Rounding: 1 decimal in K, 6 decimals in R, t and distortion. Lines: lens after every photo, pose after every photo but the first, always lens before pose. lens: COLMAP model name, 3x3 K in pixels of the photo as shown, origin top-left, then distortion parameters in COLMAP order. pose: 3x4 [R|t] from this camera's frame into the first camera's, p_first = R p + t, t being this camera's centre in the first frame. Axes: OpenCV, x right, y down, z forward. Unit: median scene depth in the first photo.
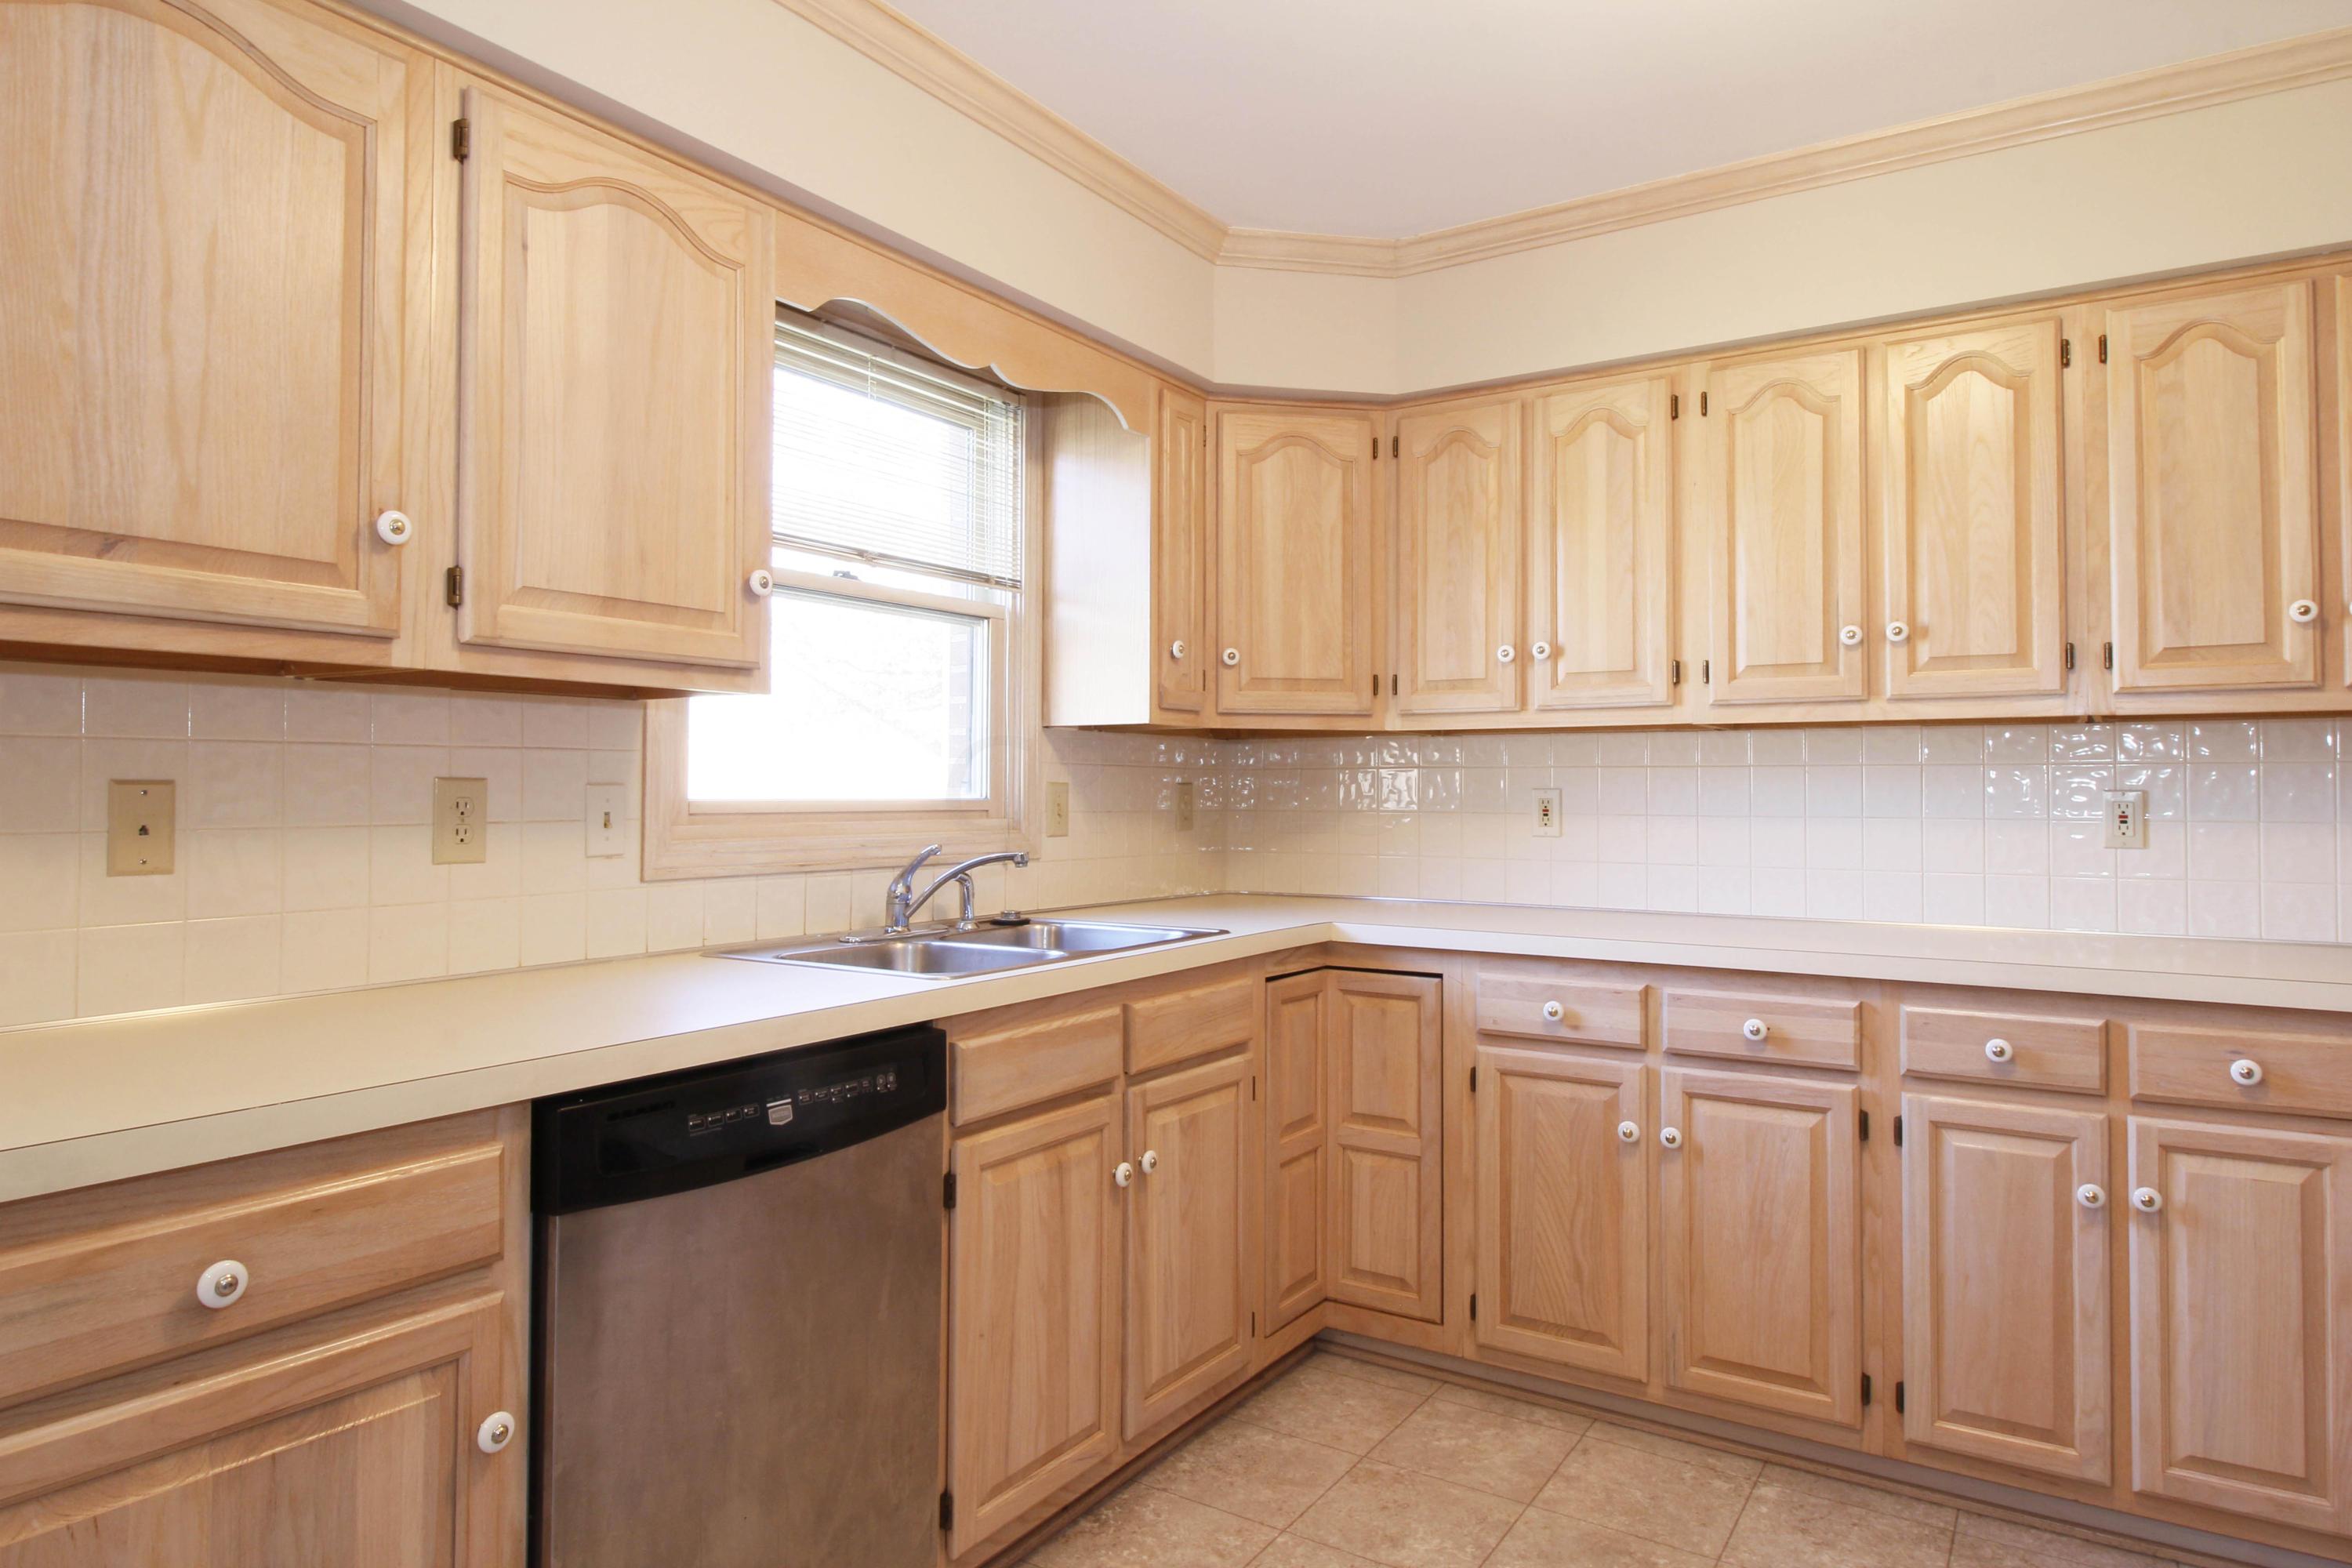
lens RADIAL K [[1431.0, 0, 1166.2], [0, 1431.0, 765.8], [0, 0, 1]] dist [-0.000144, -0.003424]
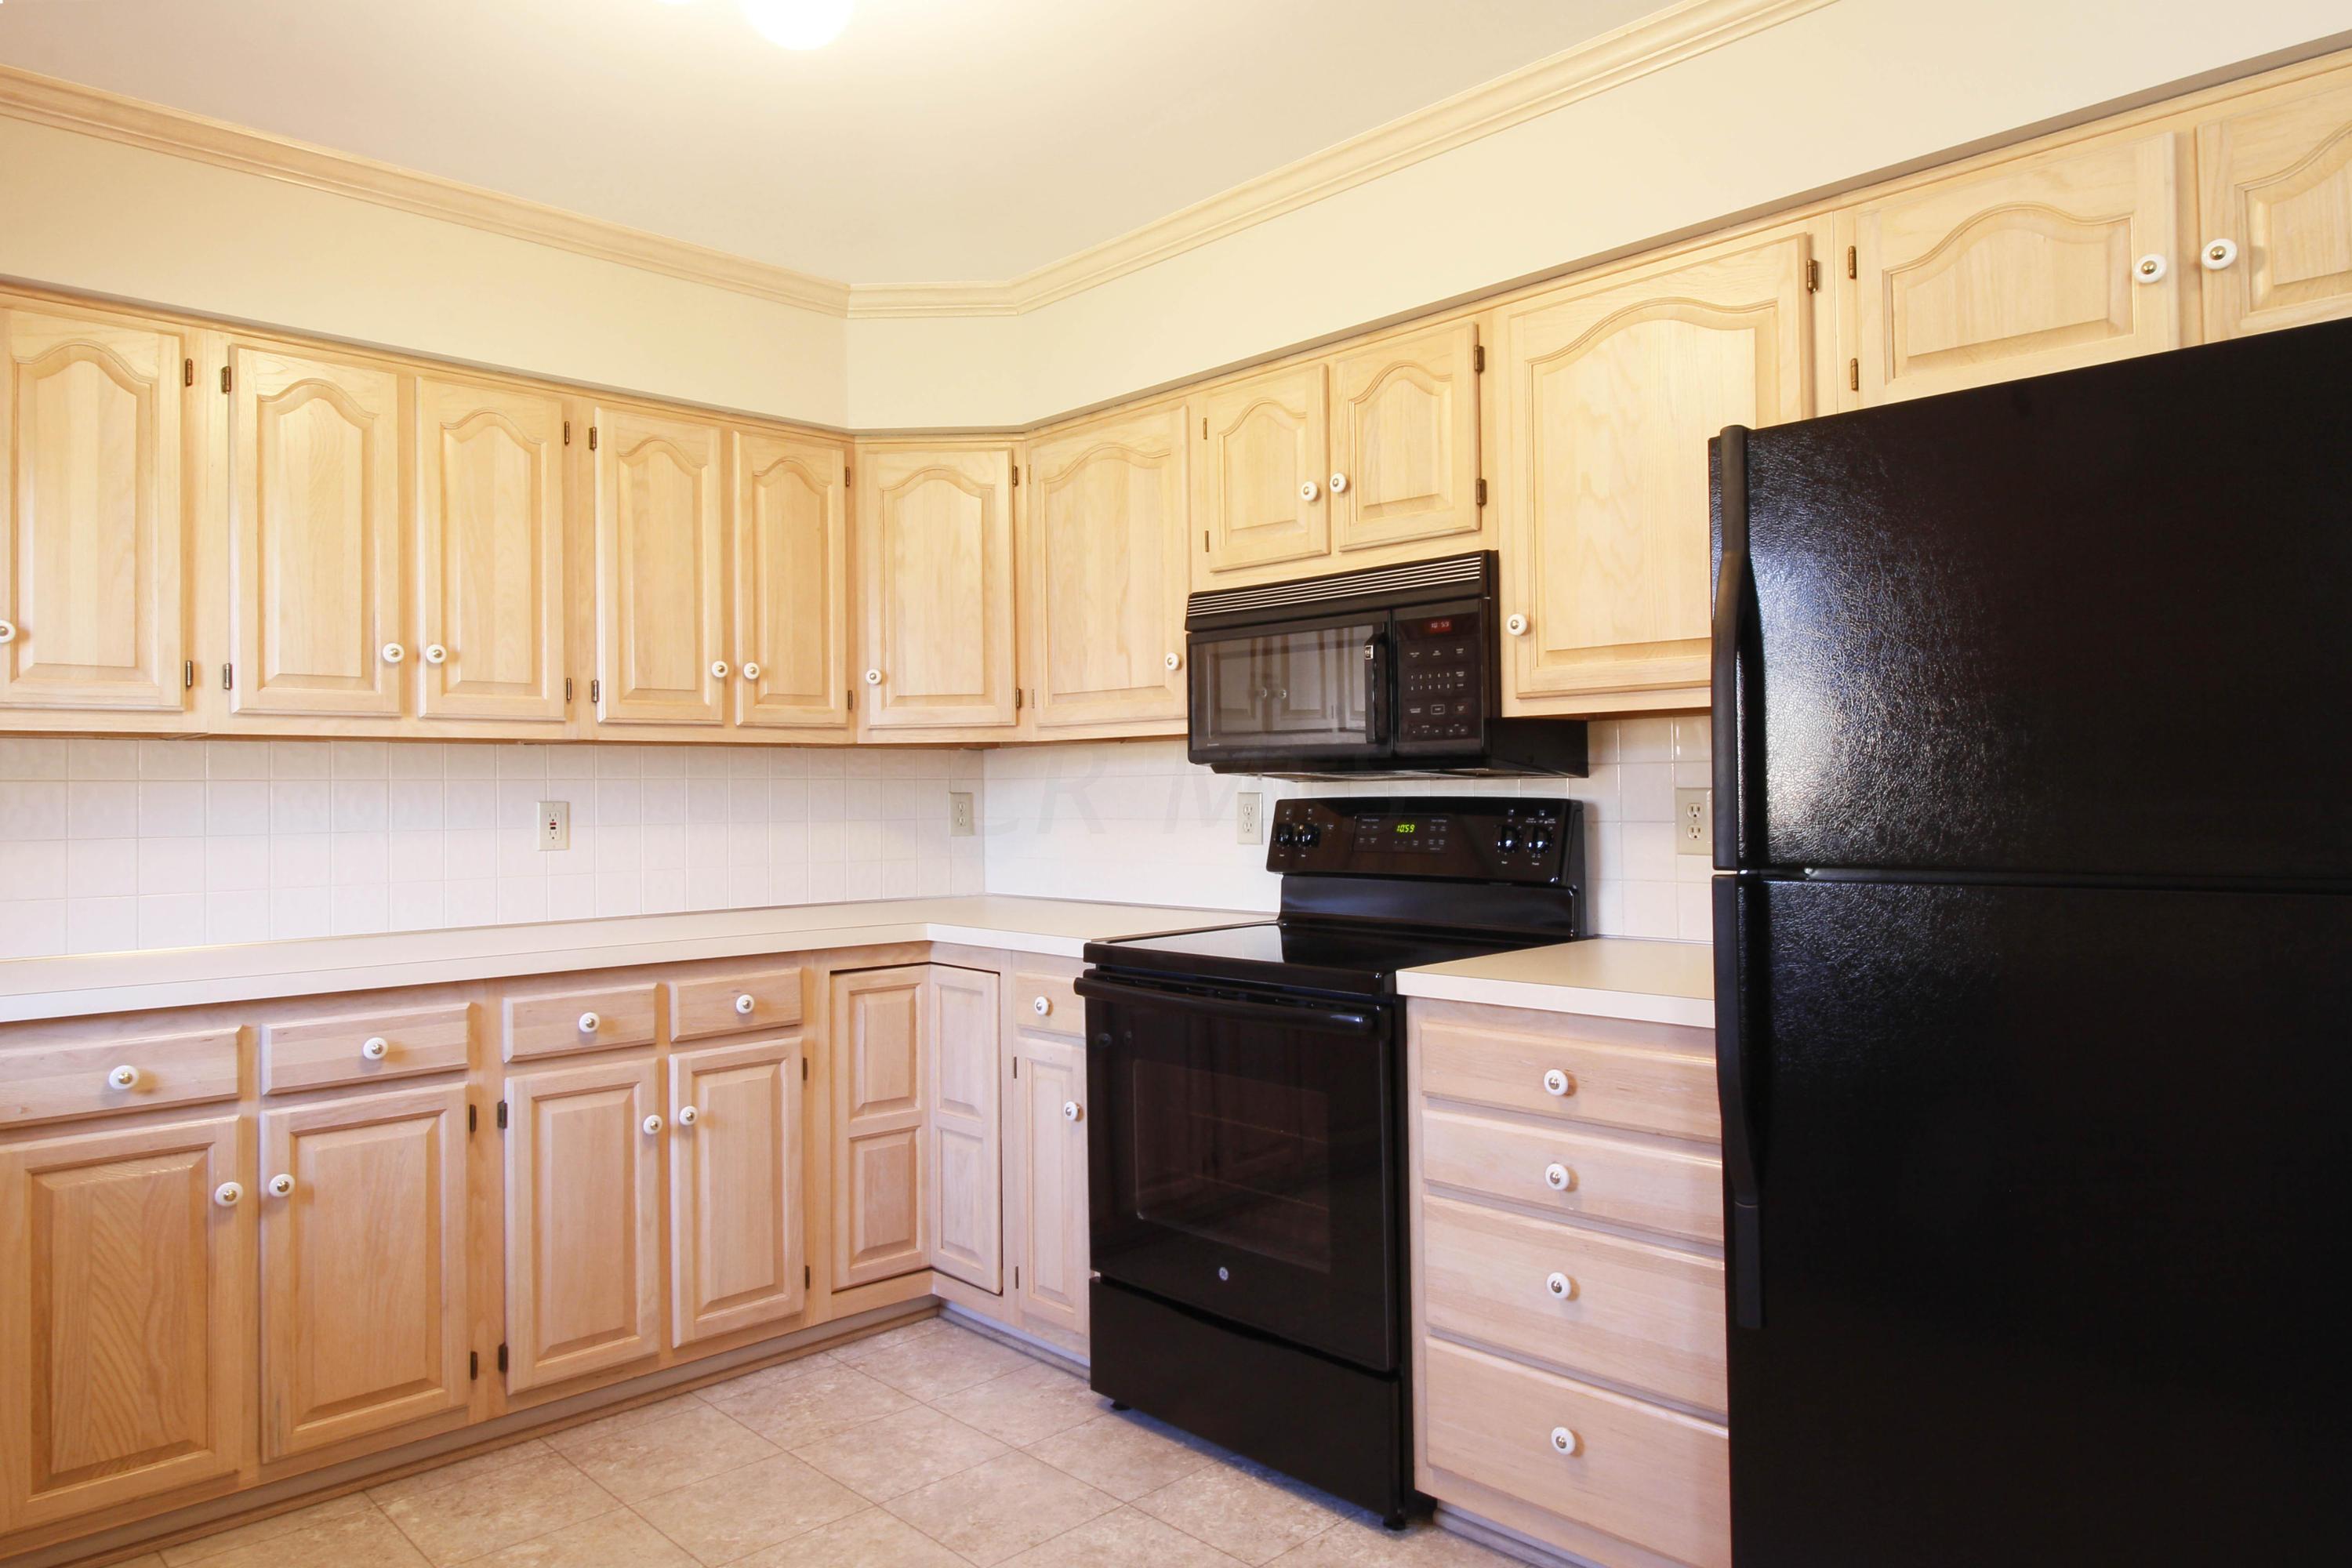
lens RADIAL K [[1474.0, 0, 1176.0], [0, 1474.0, 784.0], [0, 0, 1]] dist [0.002105, -0.006390]
pose [[0.220015, 0.001910, 0.975495, -0.443981], [-0.001046, 0.999998, -0.001722, 0.003696], [-0.975496, -0.000642, 0.220017, 0.233977]]
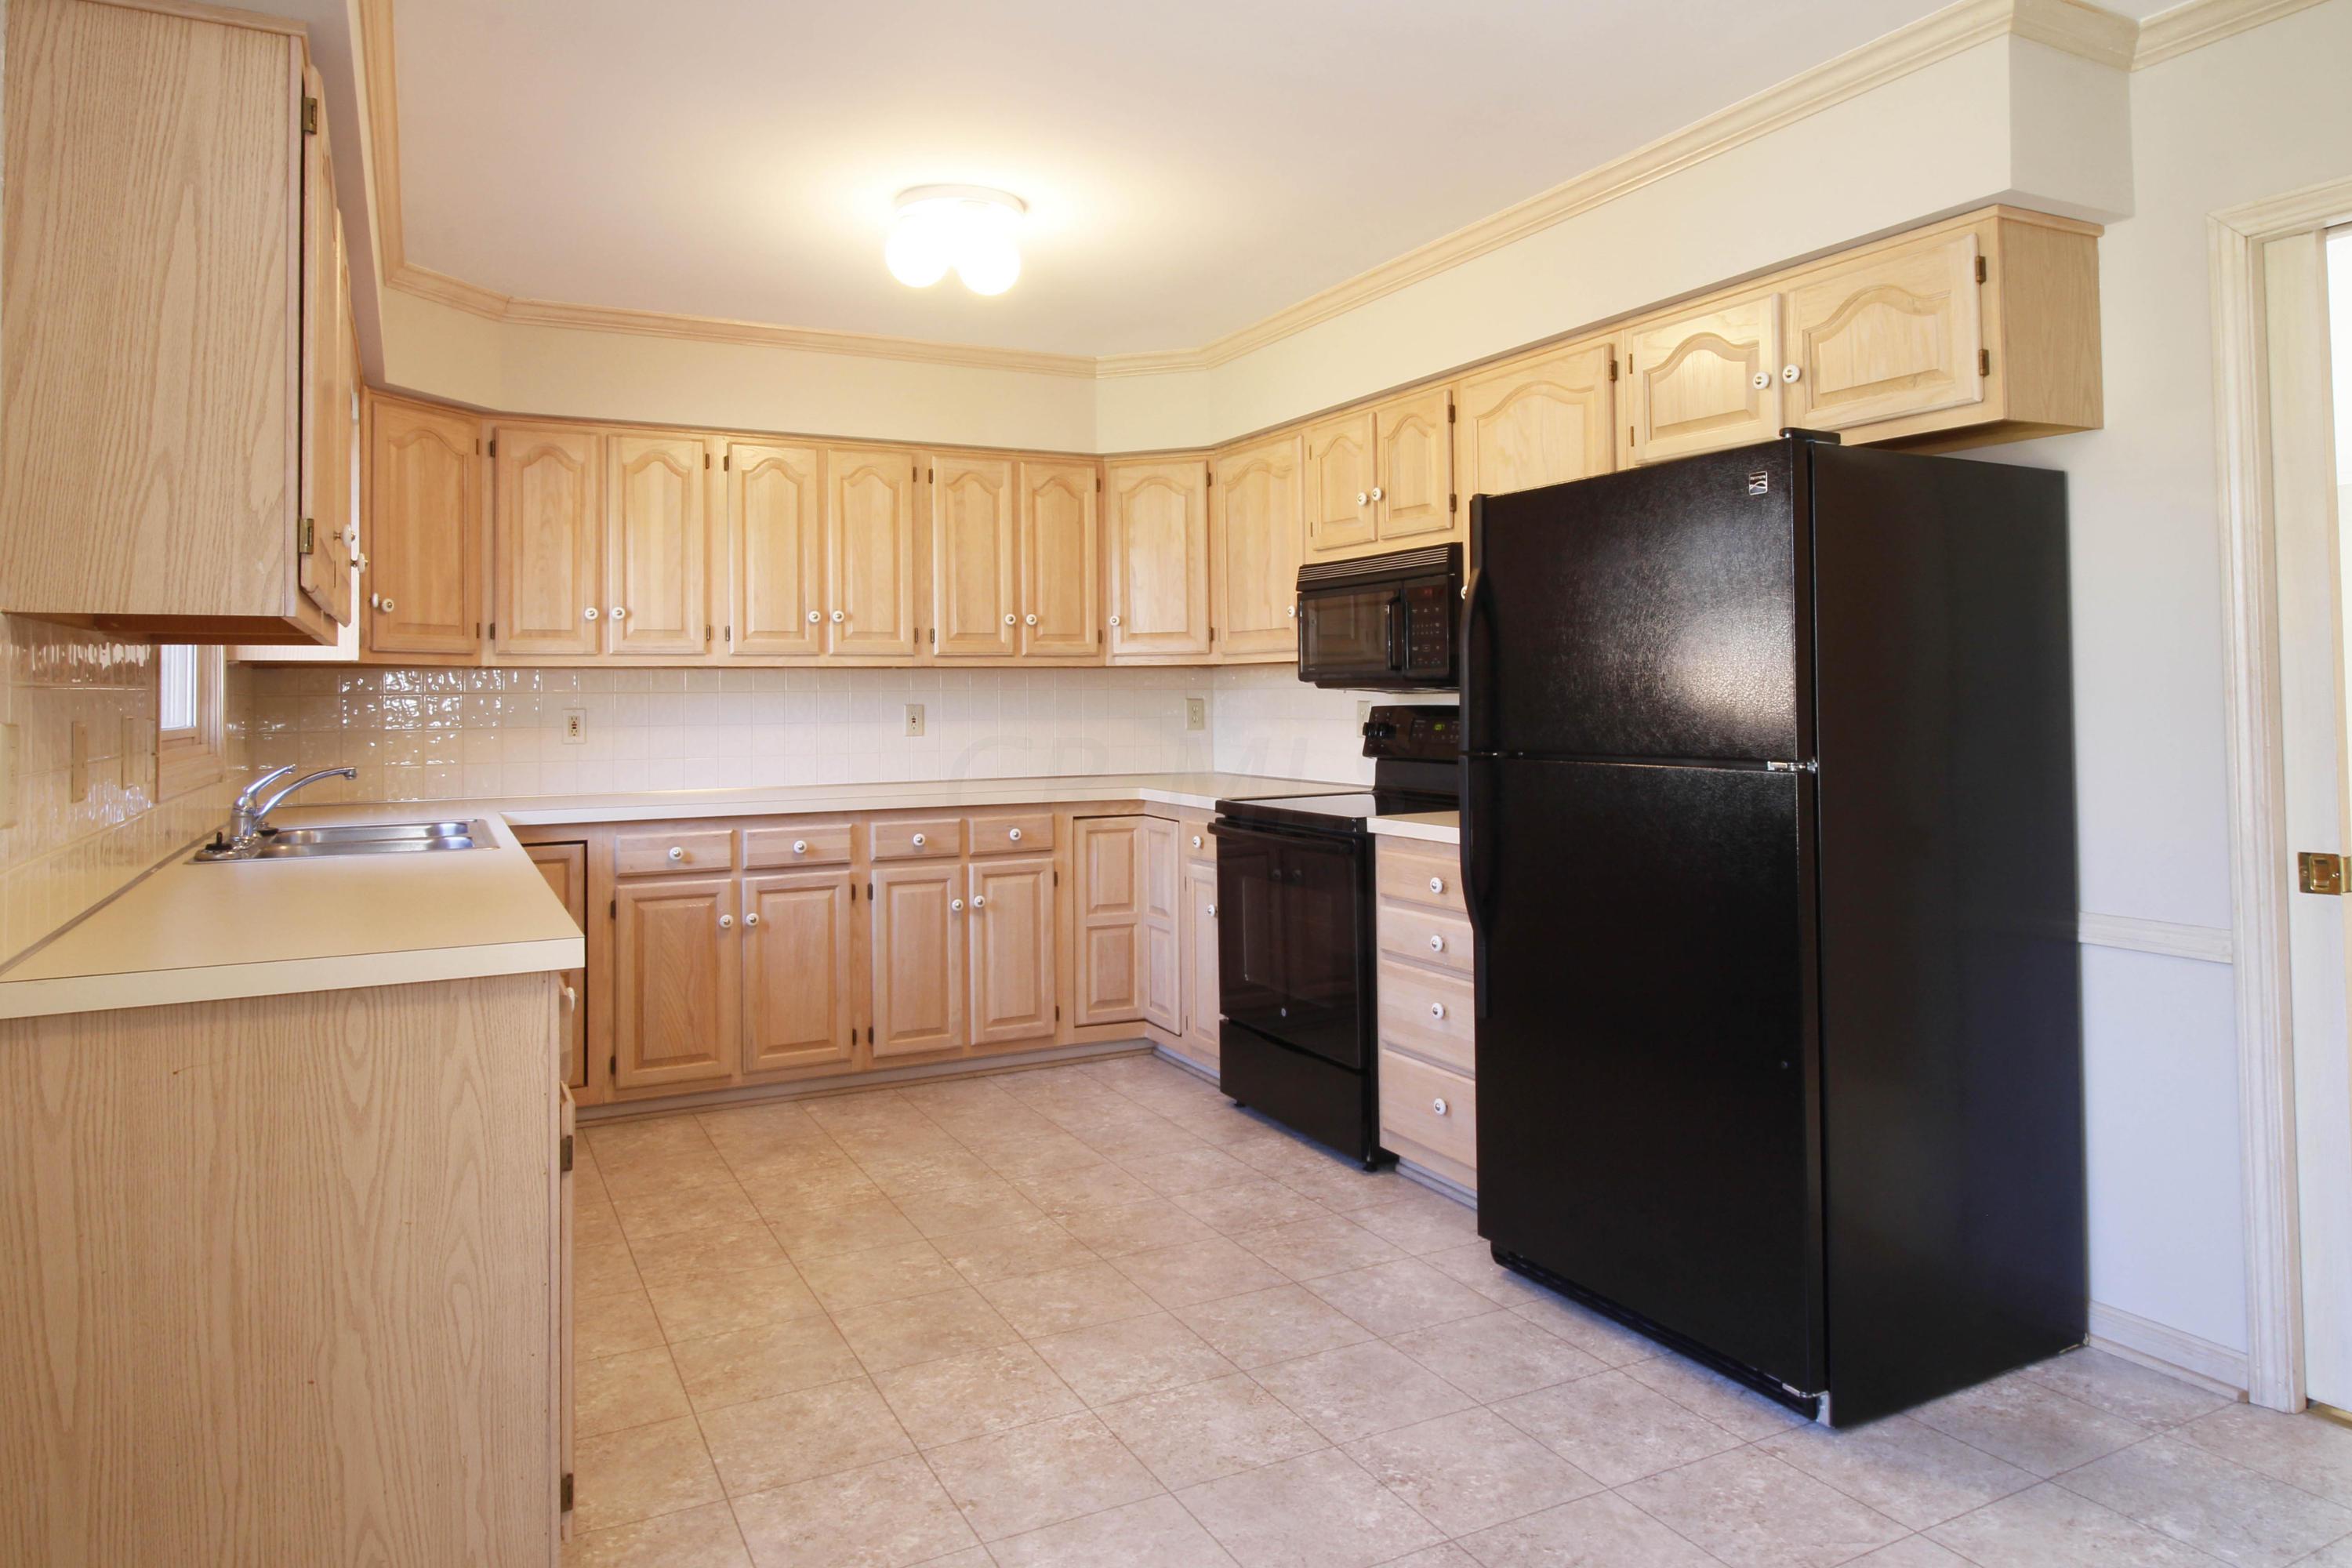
lens RADIAL K [[1449.9, 0, 1167.5], [0, 1449.9, 701.7], [0, 0, 1]] dist [-0.000494, -0.001055]
pose [[0.497830, -0.010257, 0.867214, -0.856327], [-0.002230, 0.999912, 0.013106, -0.013708], [-0.867272, -0.008459, 0.497764, -0.243309]]
